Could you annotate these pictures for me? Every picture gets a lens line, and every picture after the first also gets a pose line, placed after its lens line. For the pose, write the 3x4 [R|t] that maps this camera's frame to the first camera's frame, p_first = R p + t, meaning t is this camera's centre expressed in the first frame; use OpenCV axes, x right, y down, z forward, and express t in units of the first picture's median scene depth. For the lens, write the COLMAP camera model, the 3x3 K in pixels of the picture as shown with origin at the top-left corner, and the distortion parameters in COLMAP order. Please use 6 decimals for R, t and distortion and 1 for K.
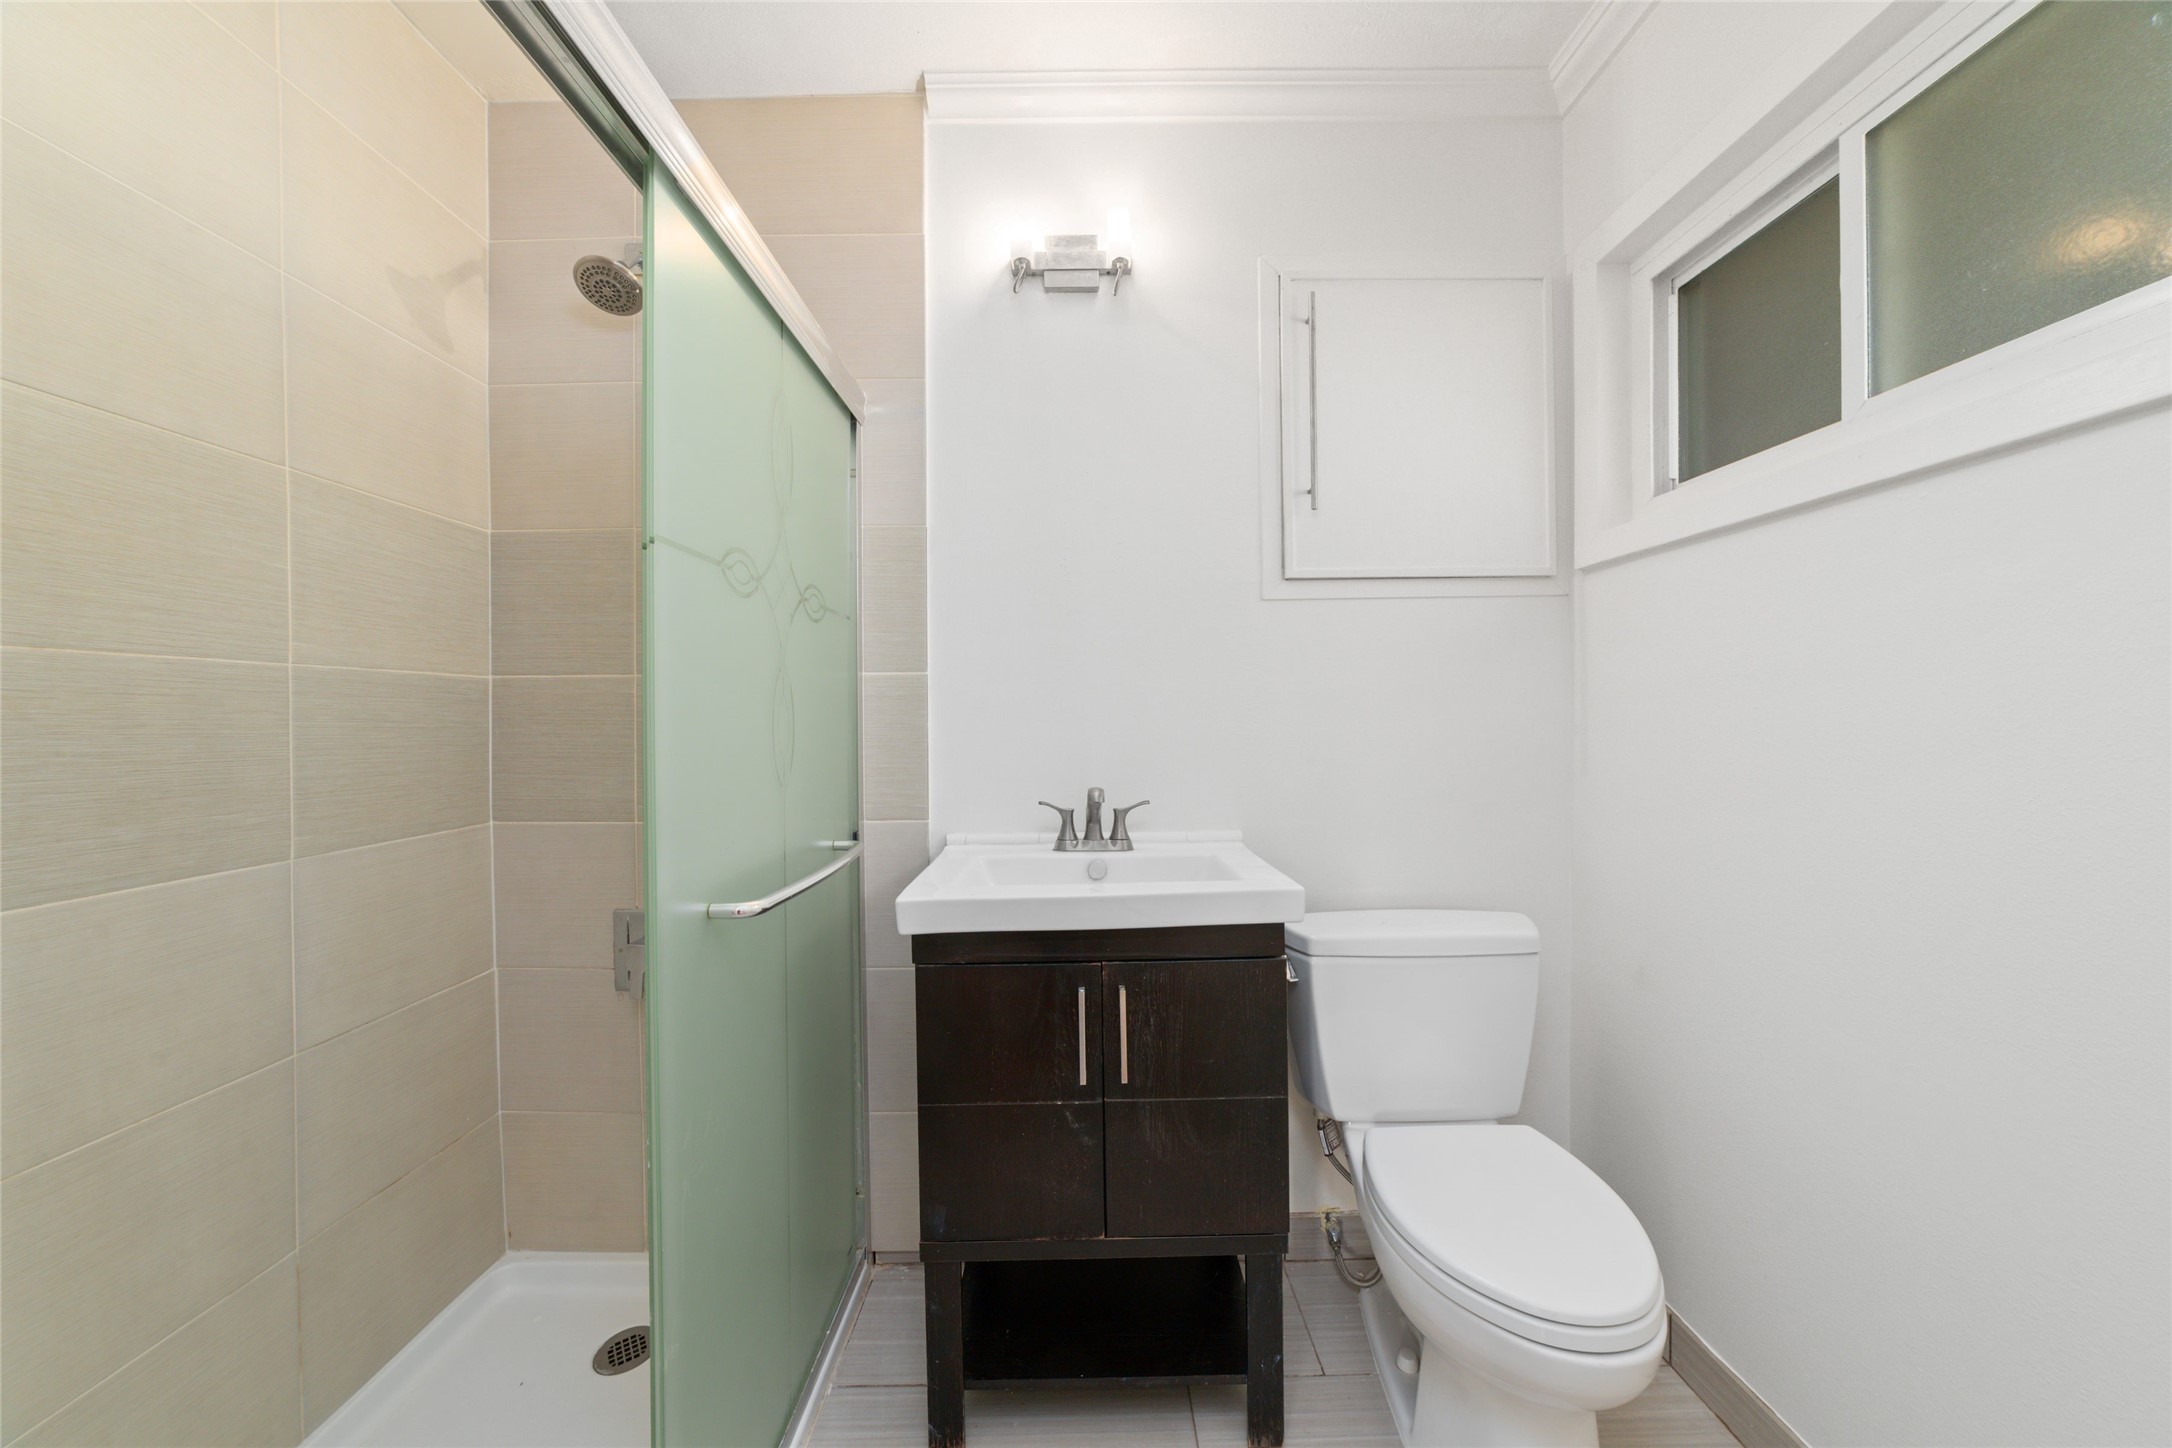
lens RADIAL K [[835.2, 0, 1091.5], [0, 835.2, 719.5], [0, 0, 1]] dist [-0.000438, 0.000244]
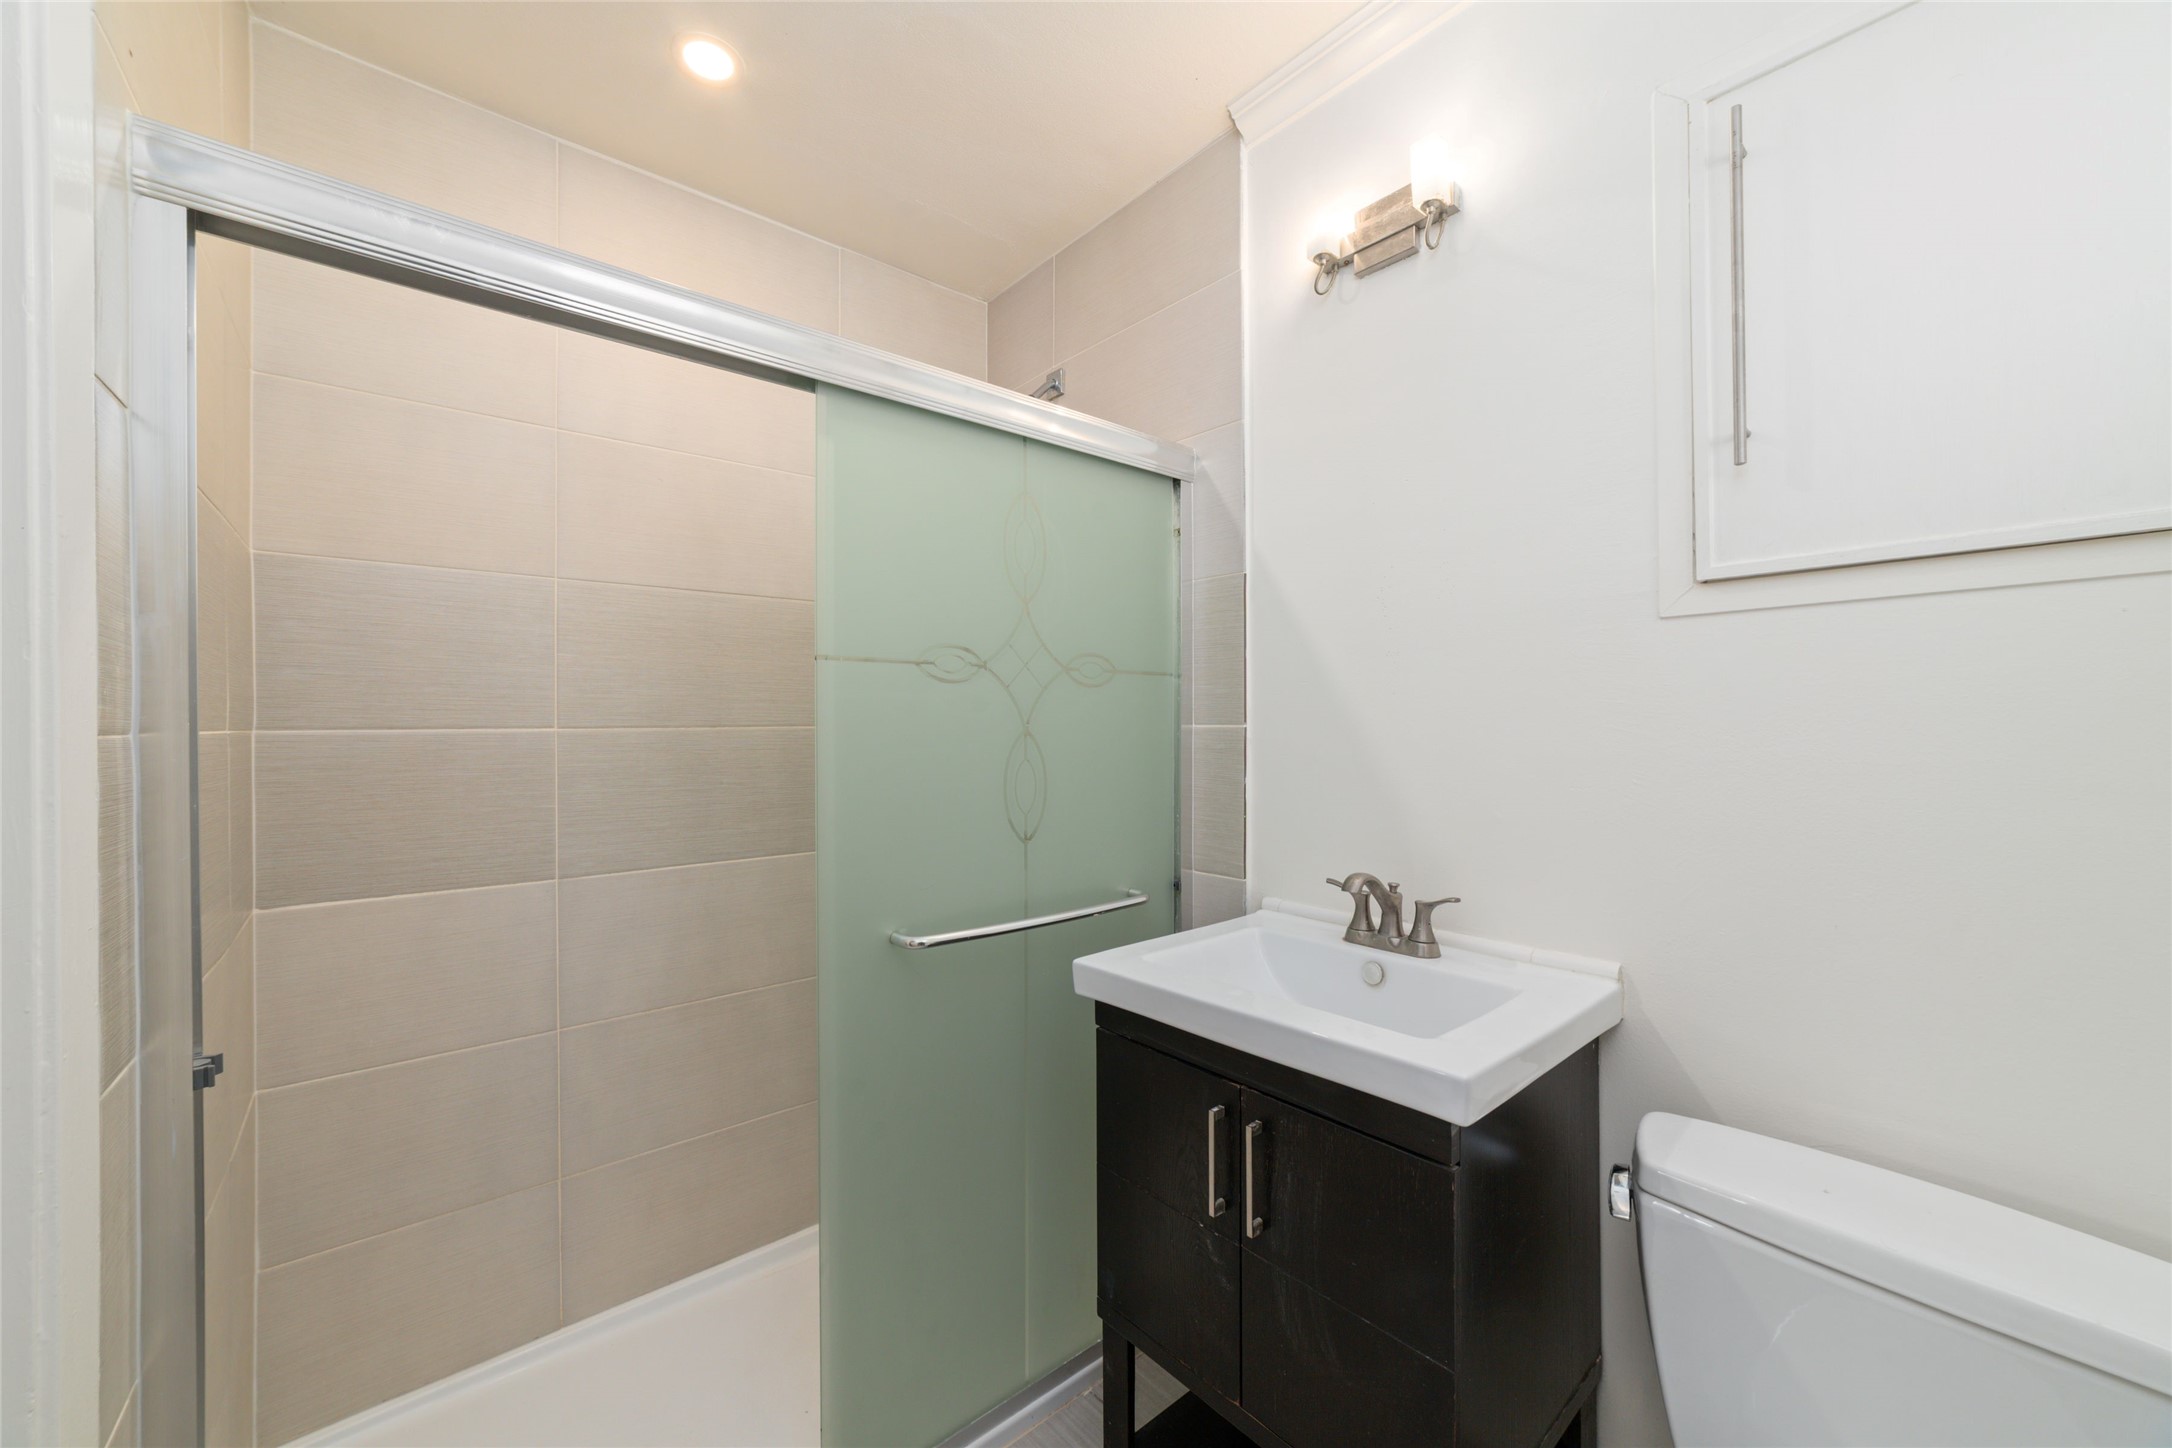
lens RADIAL K [[835.2, 0, 1085.1], [0, 835.2, 721.0], [0, 0, 1]] dist [-0.000438, 0.000244]
pose [[0.642070, 0.007731, -0.766607, 0.424524], [-0.004839, 0.999970, 0.006031, -0.066282], [0.766631, -0.000163, 0.642088, 0.245236]]
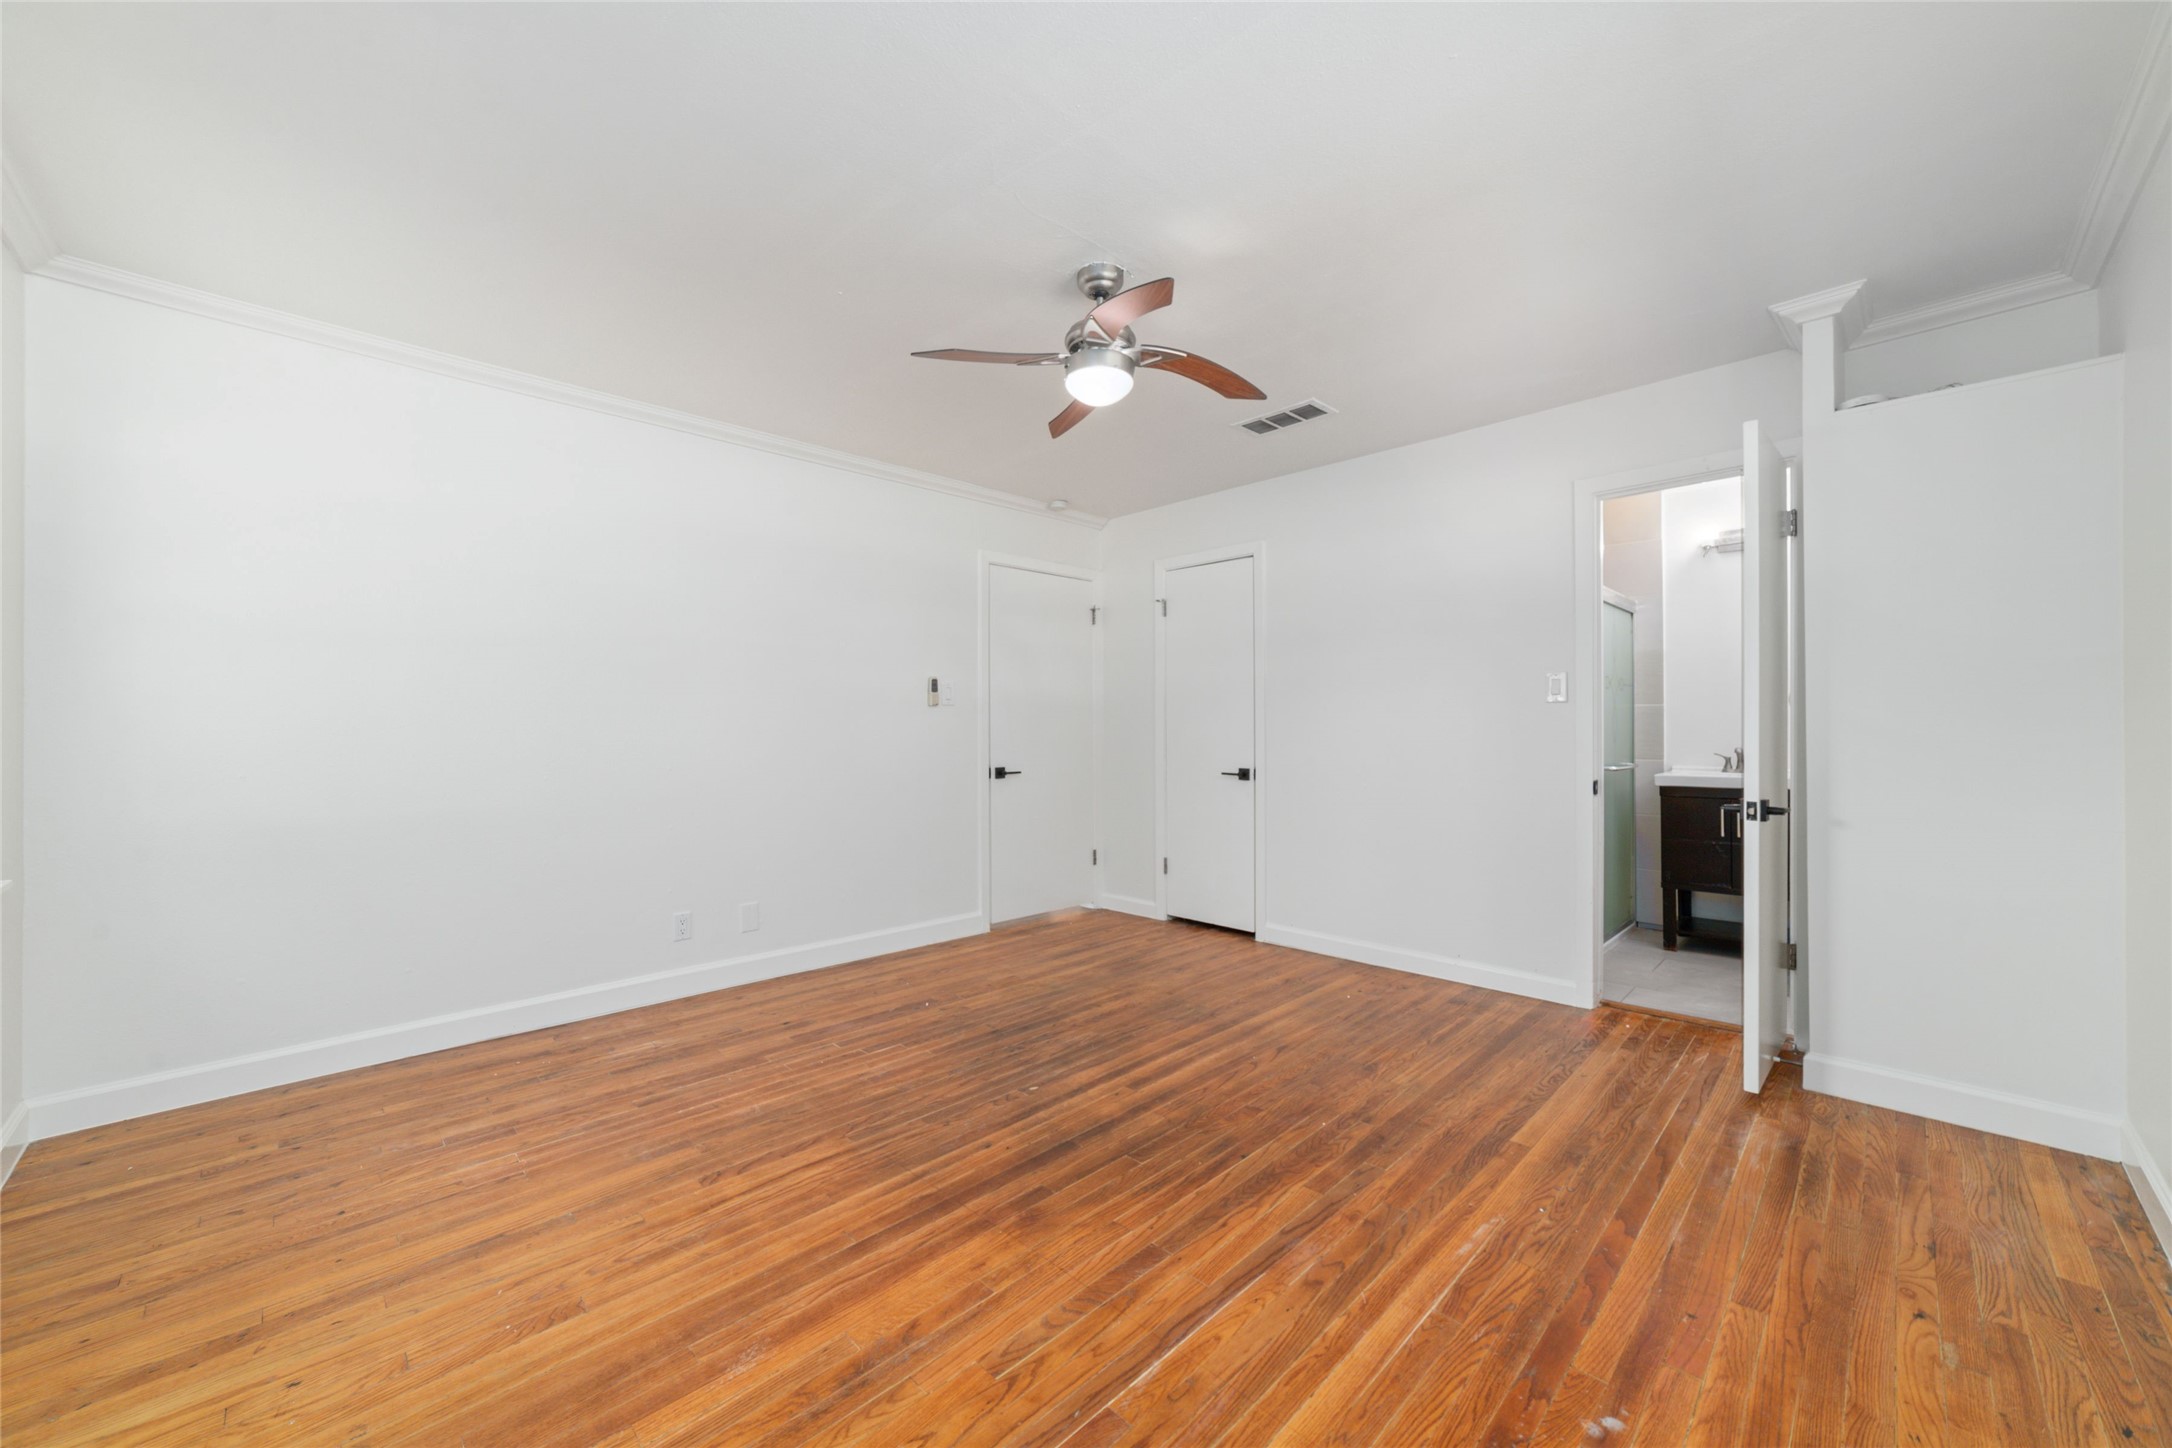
lens RADIAL K [[835.2, 0, 1092.0], [0, 835.2, 715.8], [0, 0, 1]] dist [-0.000438, 0.000244]
pose [[0.713945, -0.002326, -0.700198, 0.374413], [-0.004038, 0.999964, -0.007439, 0.007254], [0.700190, 0.008138, 0.713910, -2.223861]]
